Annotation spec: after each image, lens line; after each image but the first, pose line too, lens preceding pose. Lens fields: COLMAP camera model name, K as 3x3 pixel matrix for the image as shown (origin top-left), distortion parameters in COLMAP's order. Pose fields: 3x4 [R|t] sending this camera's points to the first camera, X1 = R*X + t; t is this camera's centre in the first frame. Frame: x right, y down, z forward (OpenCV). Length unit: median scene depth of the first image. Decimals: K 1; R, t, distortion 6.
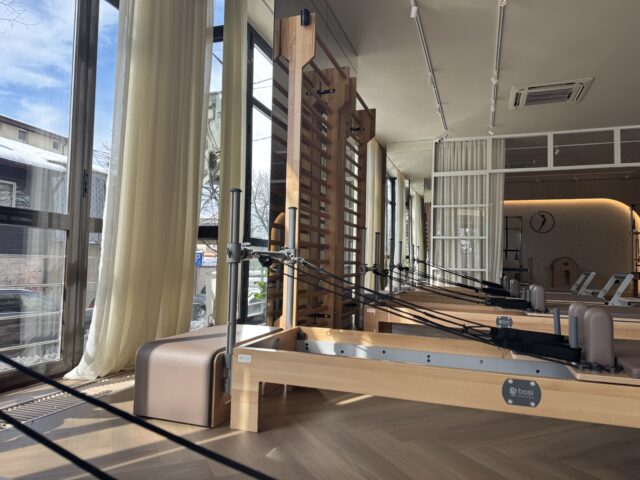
lens RADIAL K [[448.3, 0, 320.0], [0, 448.3, 240.0], [0, 0, 1]] dist [0.060239, -0.076265]
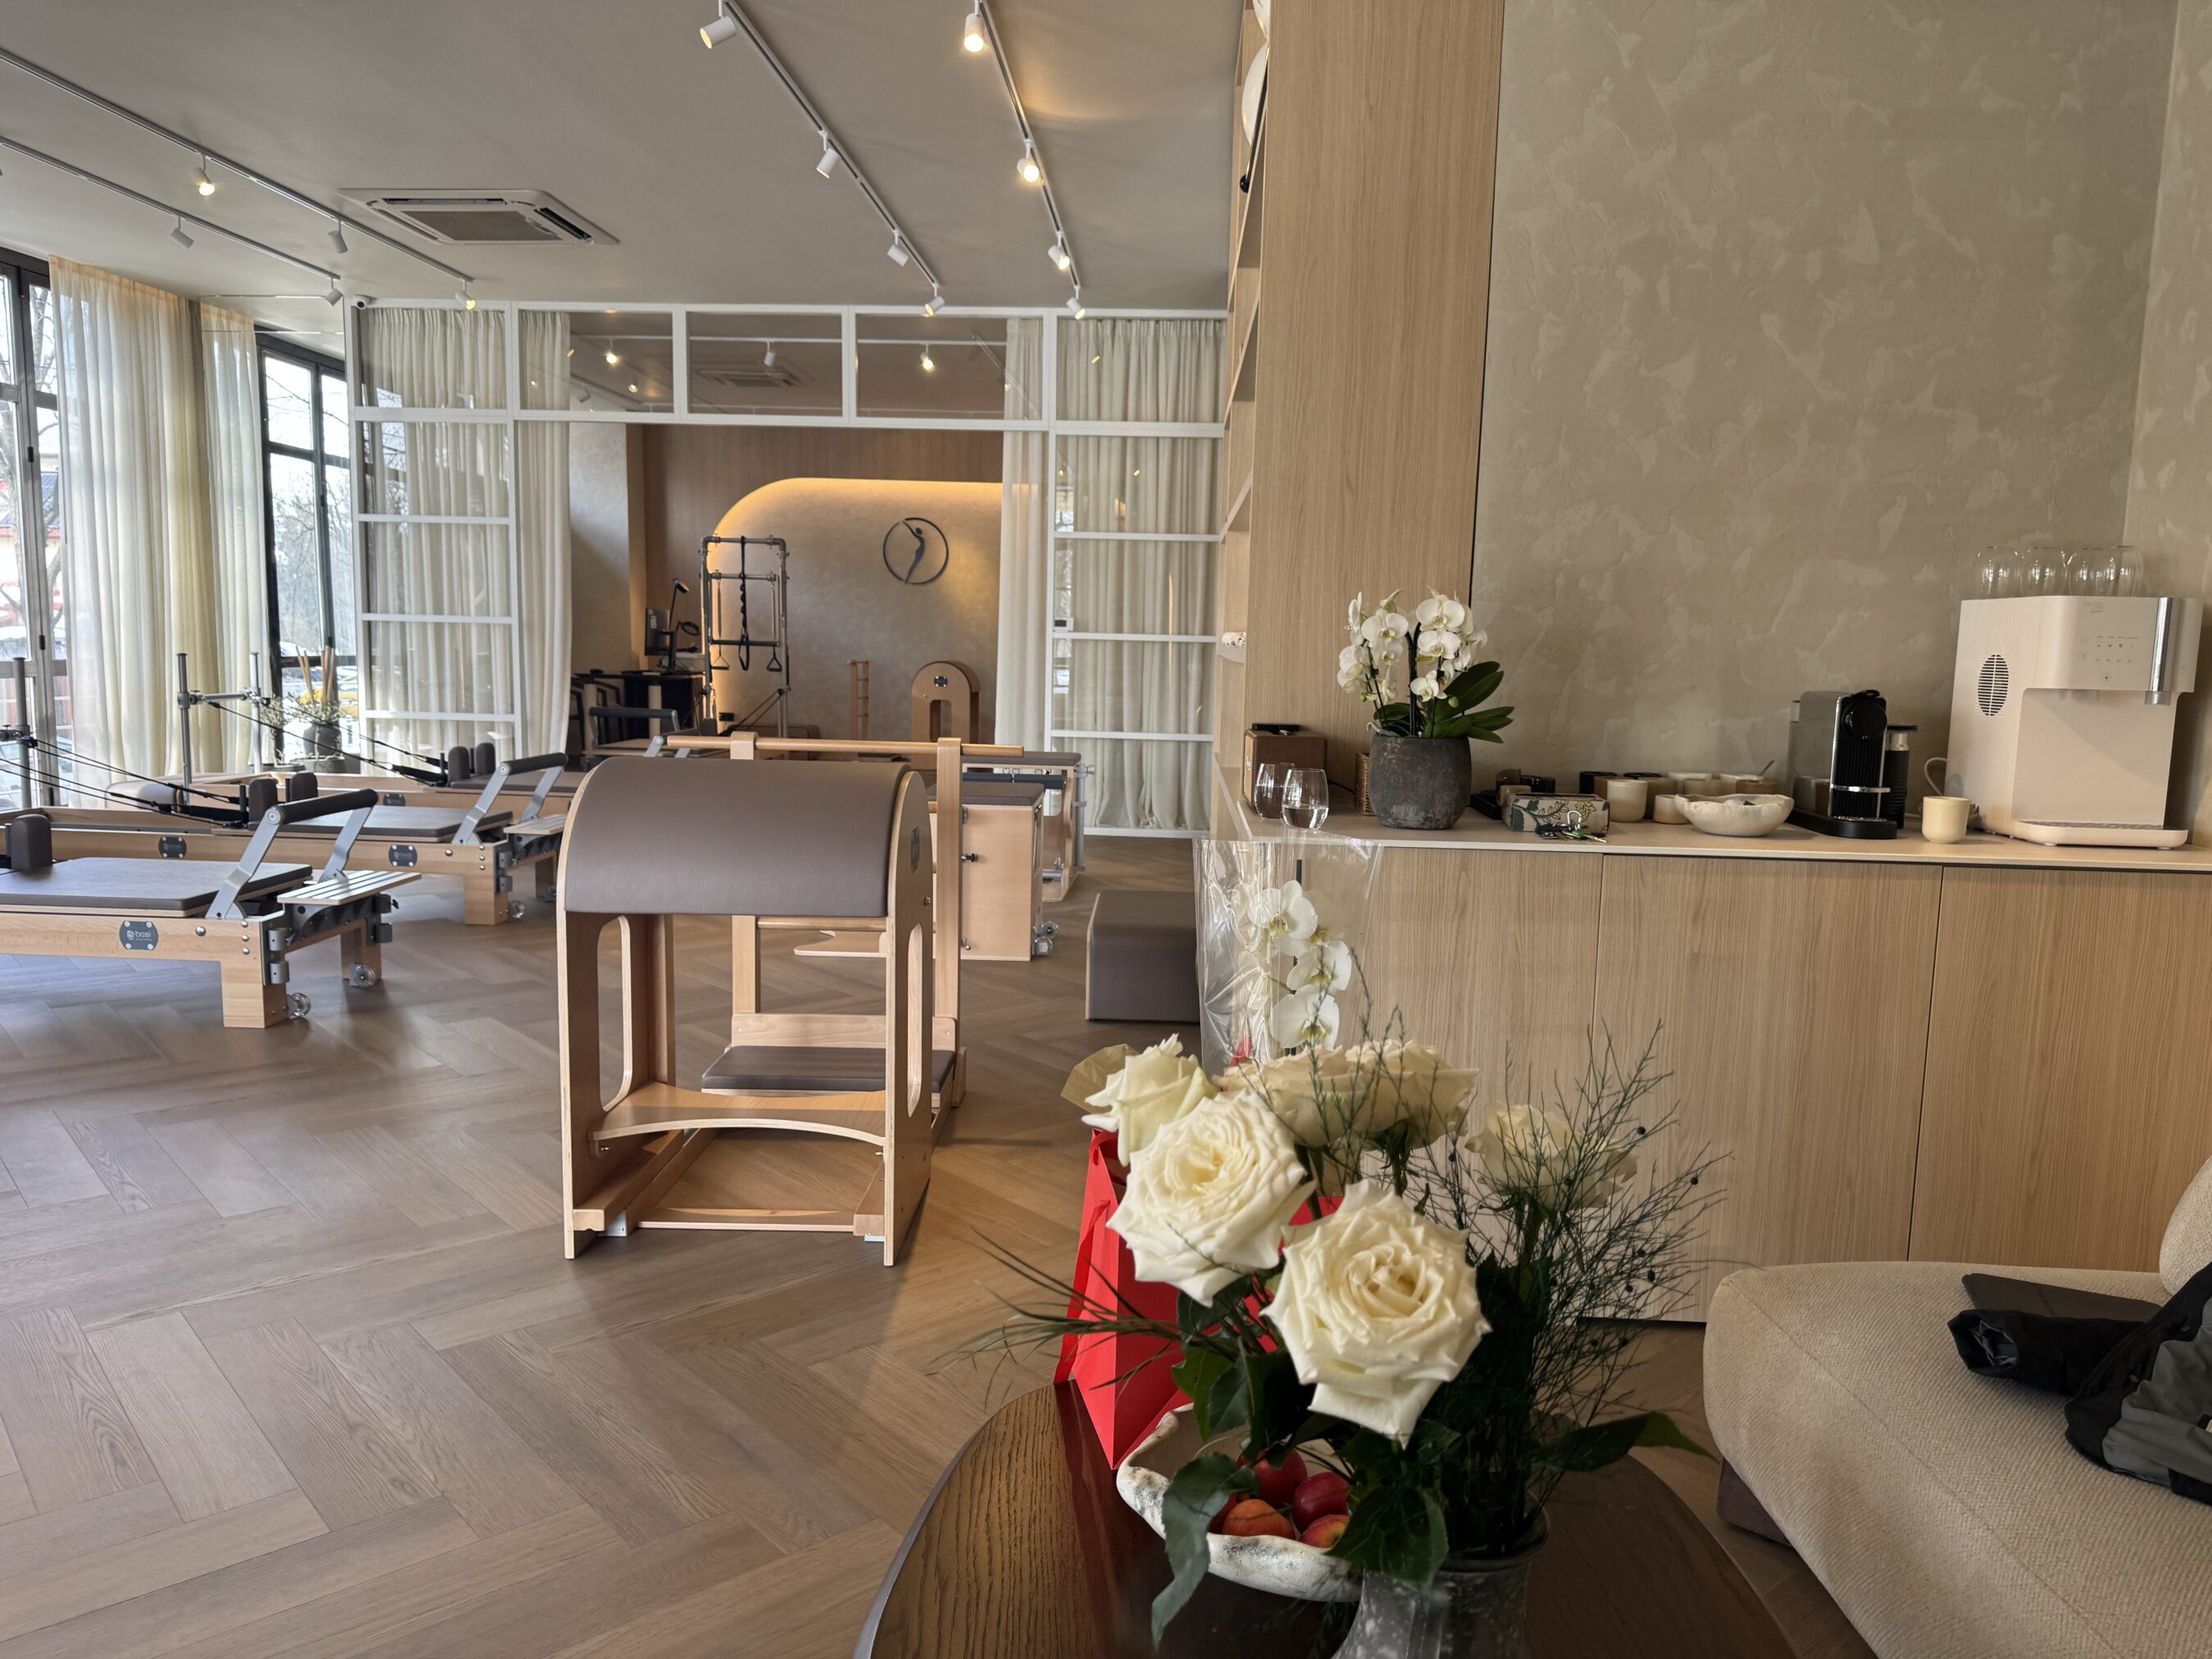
lens RADIAL K [[1558.9, 0, 1102.4], [0, 1558.9, 839.4], [0, 0, 1]] dist [0.059341, -0.068878]
pose [[0.961153, -0.035244, 0.273756, 0.533980], [-0.016075, 0.982983, 0.182992, -0.077331], [-0.275546, -0.180284, 0.944231, -0.283005]]
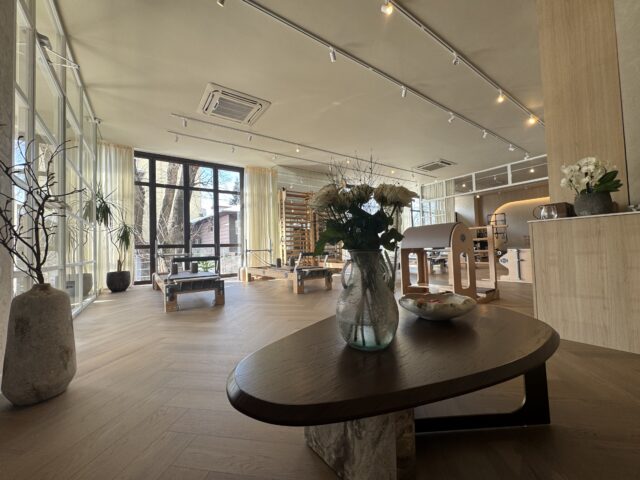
lens RADIAL K [[254.2, 0, 320.0], [0, 254.2, 240.0], [0, 0, 1]] dist [0.001334, -0.000251]
pose [[0.813677, -0.070259, -0.577056, 0.651028], [0.081897, 0.996624, -0.005864, -0.004030], [0.575519, -0.042487, 0.816684, -0.286998]]
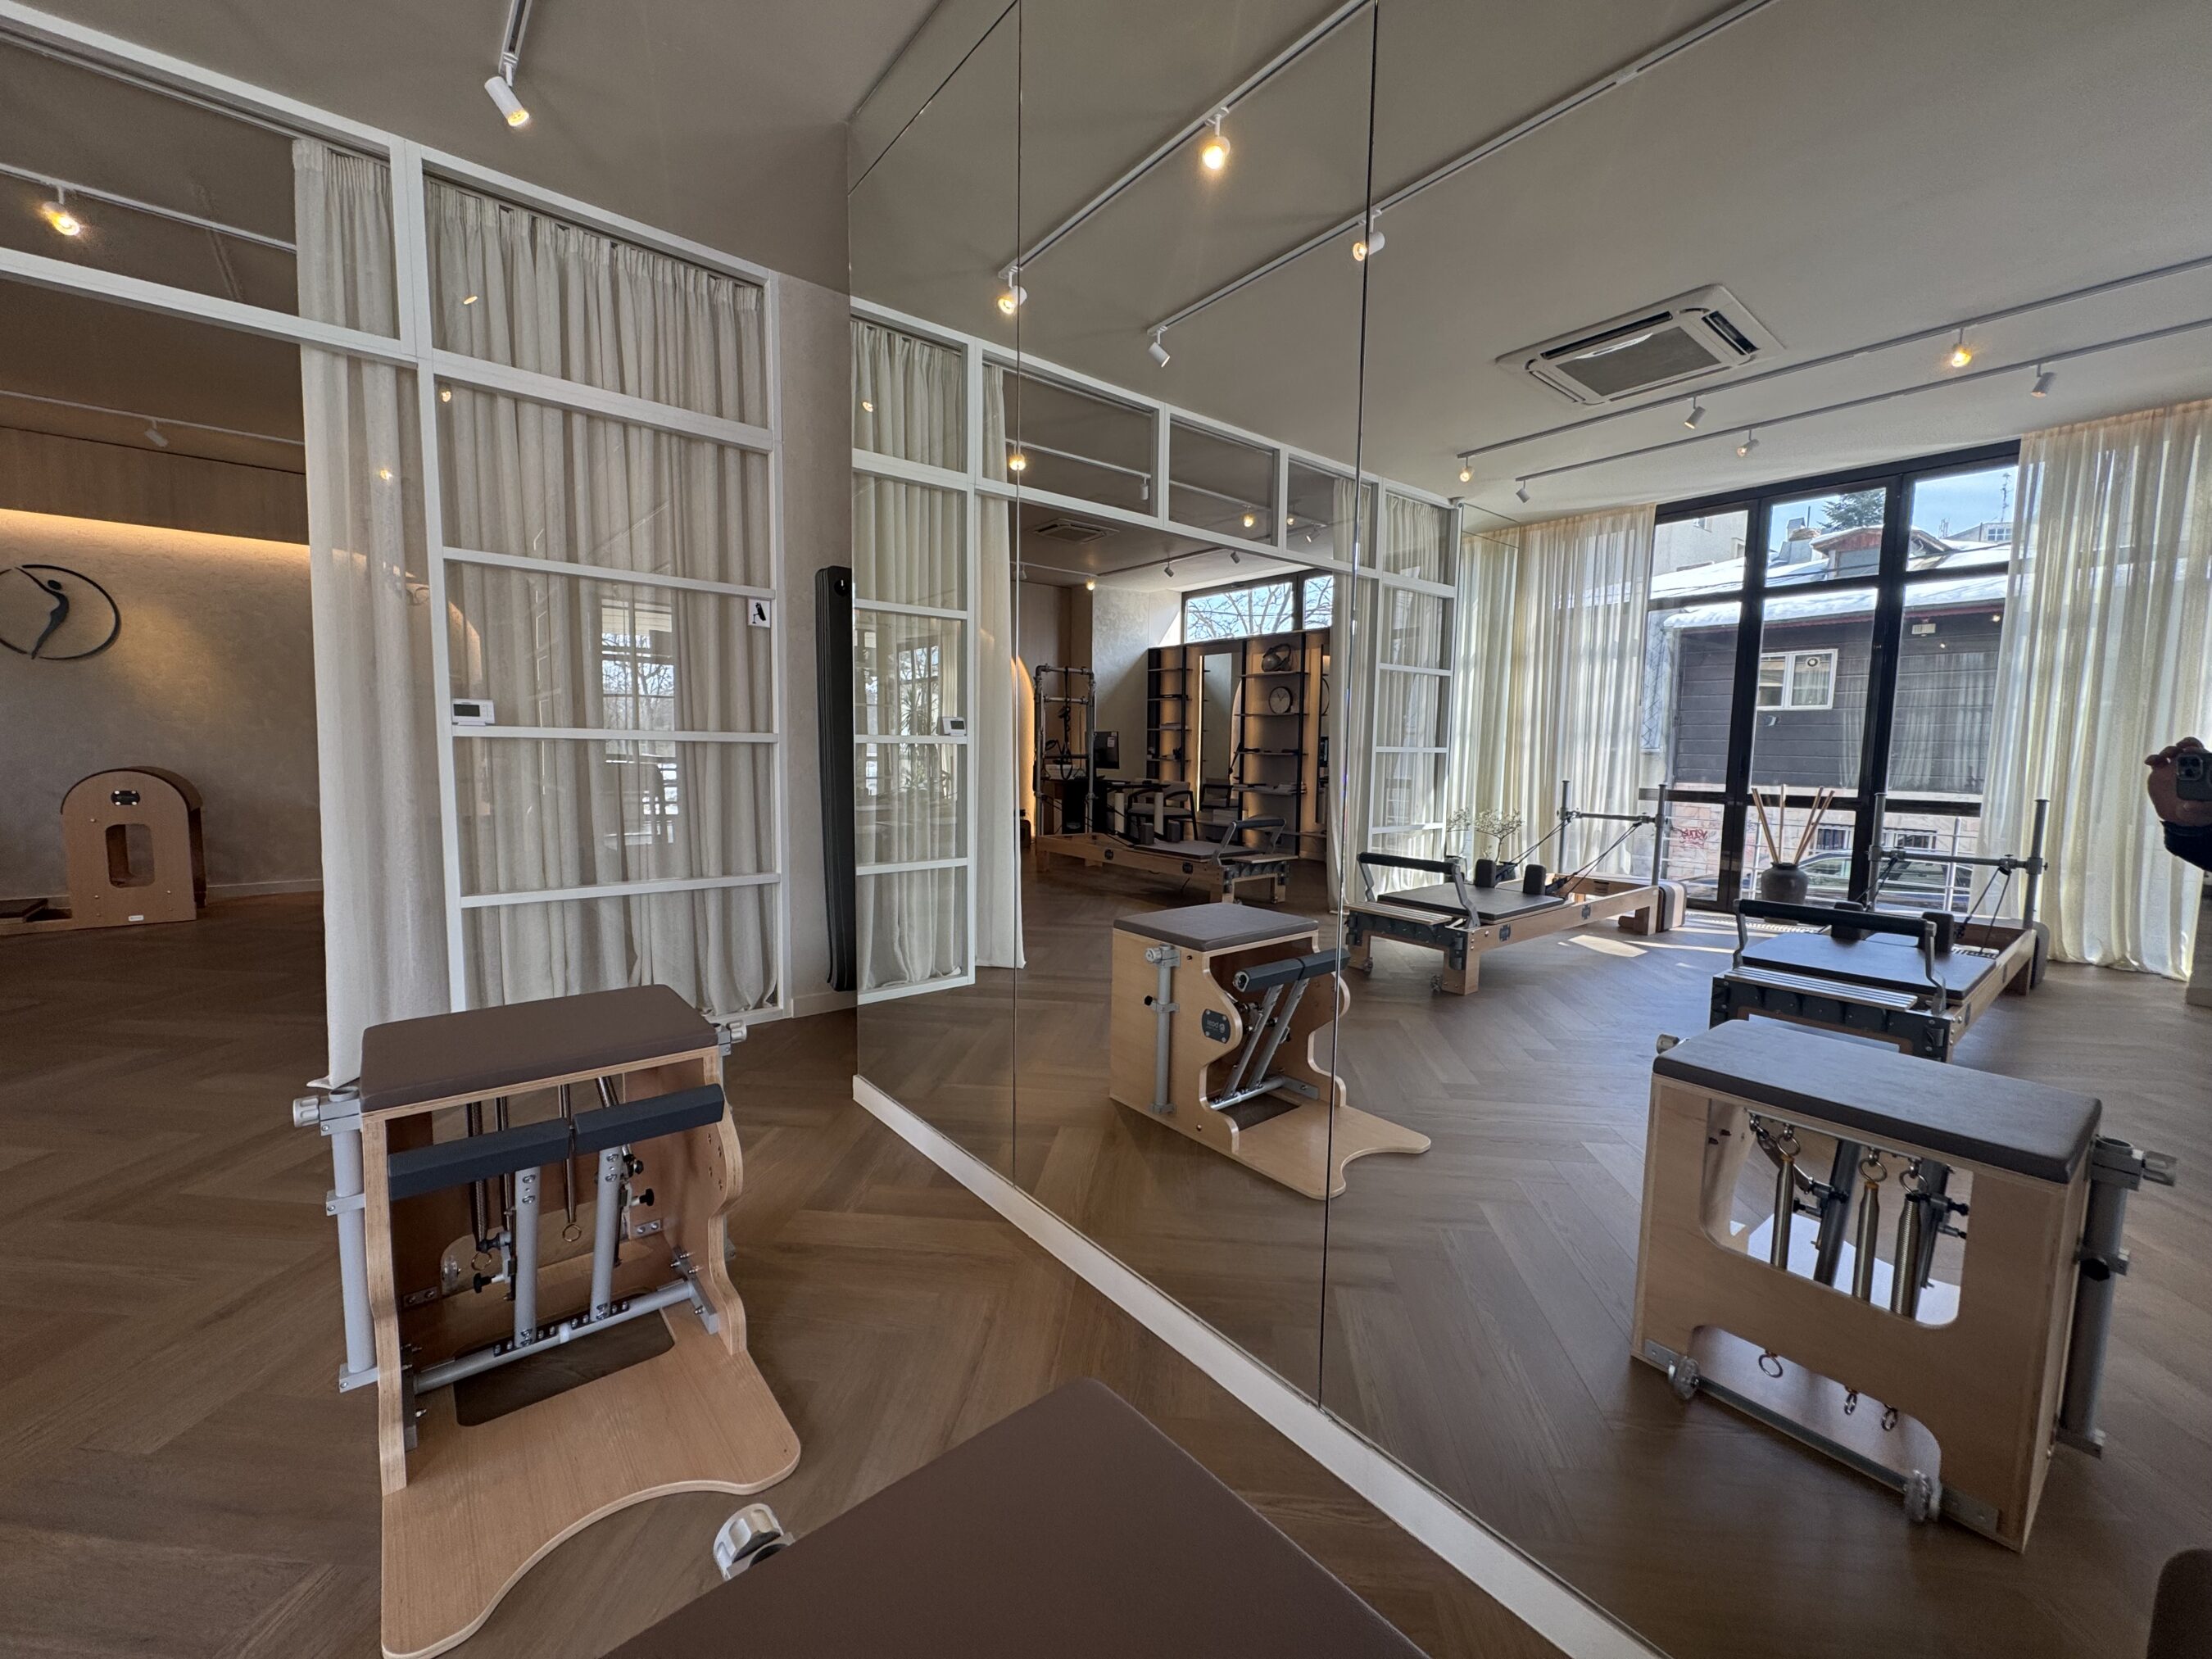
lens RADIAL K [[891.7, 0, 1097.5], [0, 891.7, 825.9], [0, 0, 1]] dist [-0.000079, -0.000098]
pose [[0.515316, -0.089411, 0.852324, 0.651043], [-0.048519, 0.989904, 0.133179, -0.032251], [-0.855626, -0.109983, 0.505775, 0.514686]]
